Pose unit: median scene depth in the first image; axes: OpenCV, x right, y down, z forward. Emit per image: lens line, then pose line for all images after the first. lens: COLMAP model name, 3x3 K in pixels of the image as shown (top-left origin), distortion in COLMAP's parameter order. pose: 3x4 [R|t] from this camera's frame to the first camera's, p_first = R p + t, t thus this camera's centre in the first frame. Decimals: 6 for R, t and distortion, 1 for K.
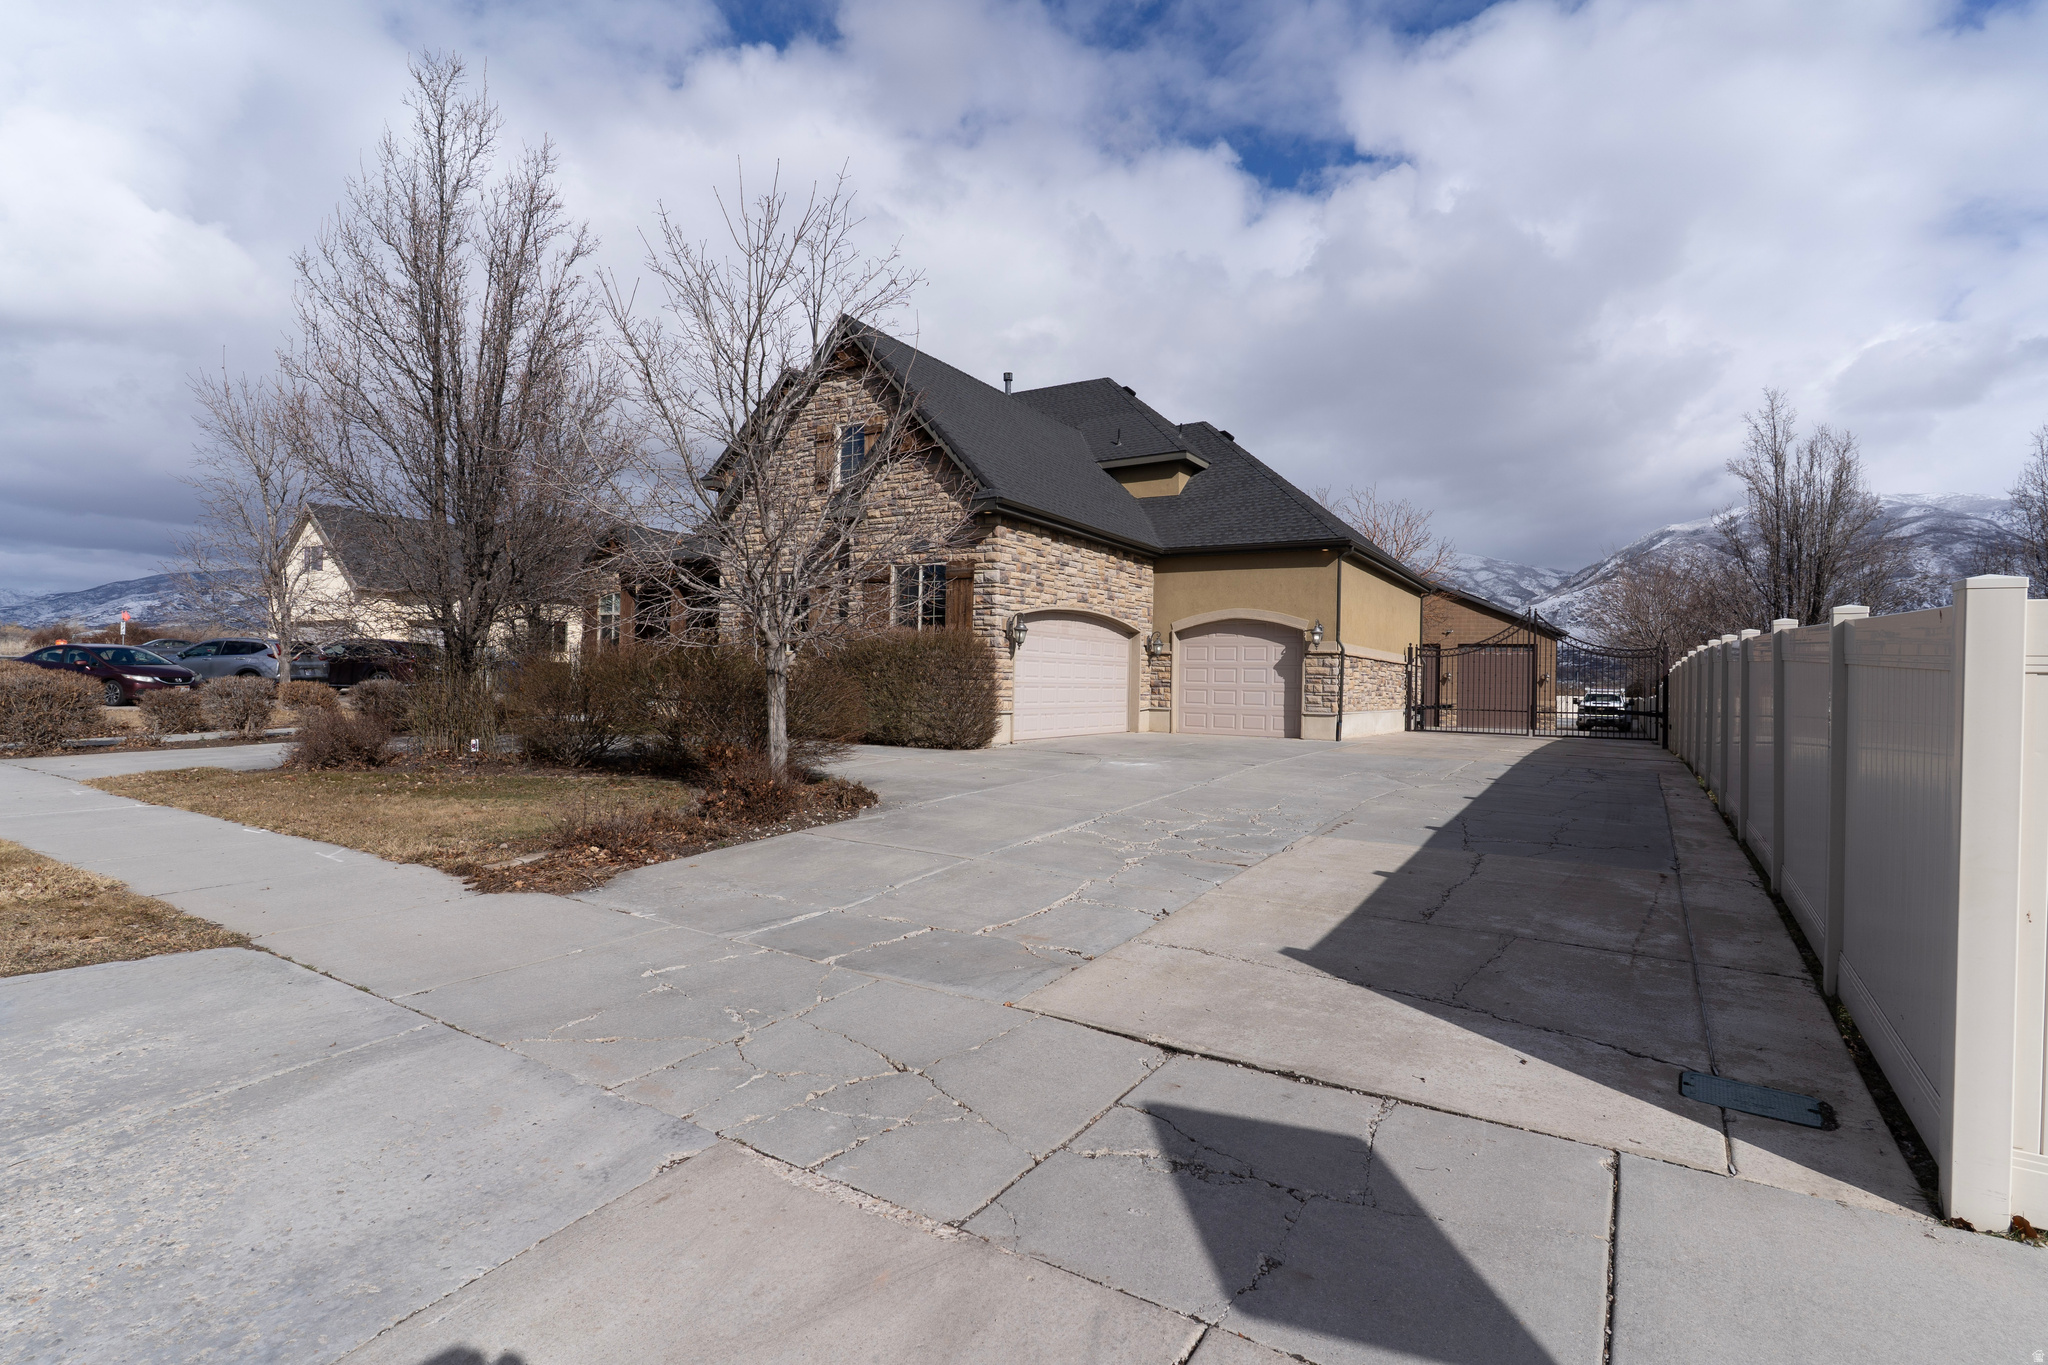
lens RADIAL K [[988.9, 0, 1021.9], [0, 988.9, 680.9], [0, 0, 1]] dist [0.001502, -0.000830]
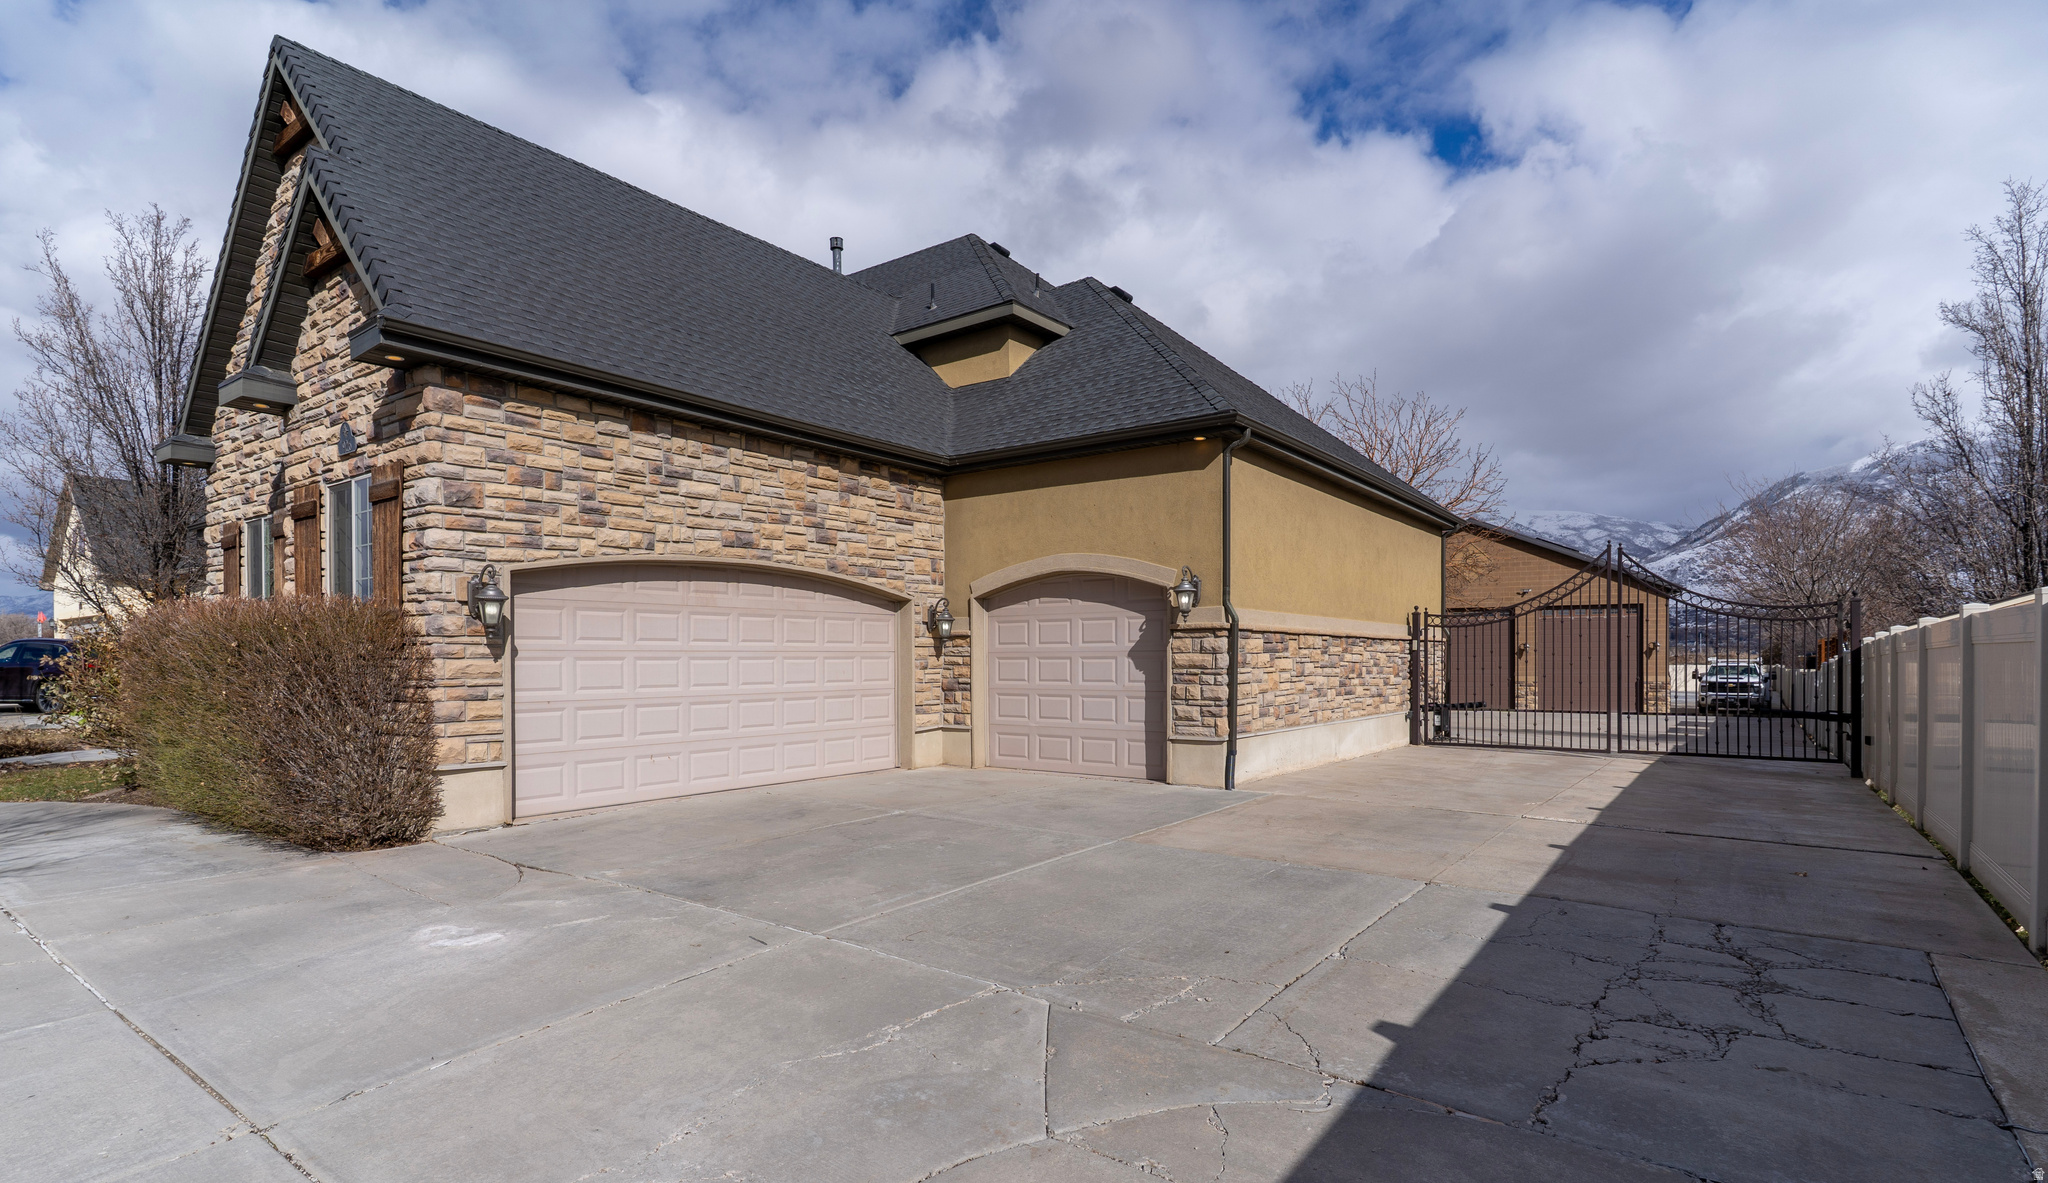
lens RADIAL K [[995.9, 0, 1021.0], [0, 995.9, 670.5], [0, 0, 1]] dist [0.000941, 0.001762]
pose [[0.995952, -0.022620, -0.086991, 0.234778], [0.023720, 0.999651, 0.011626, -0.012406], [0.086697, -0.013643, 0.996141, 0.410339]]
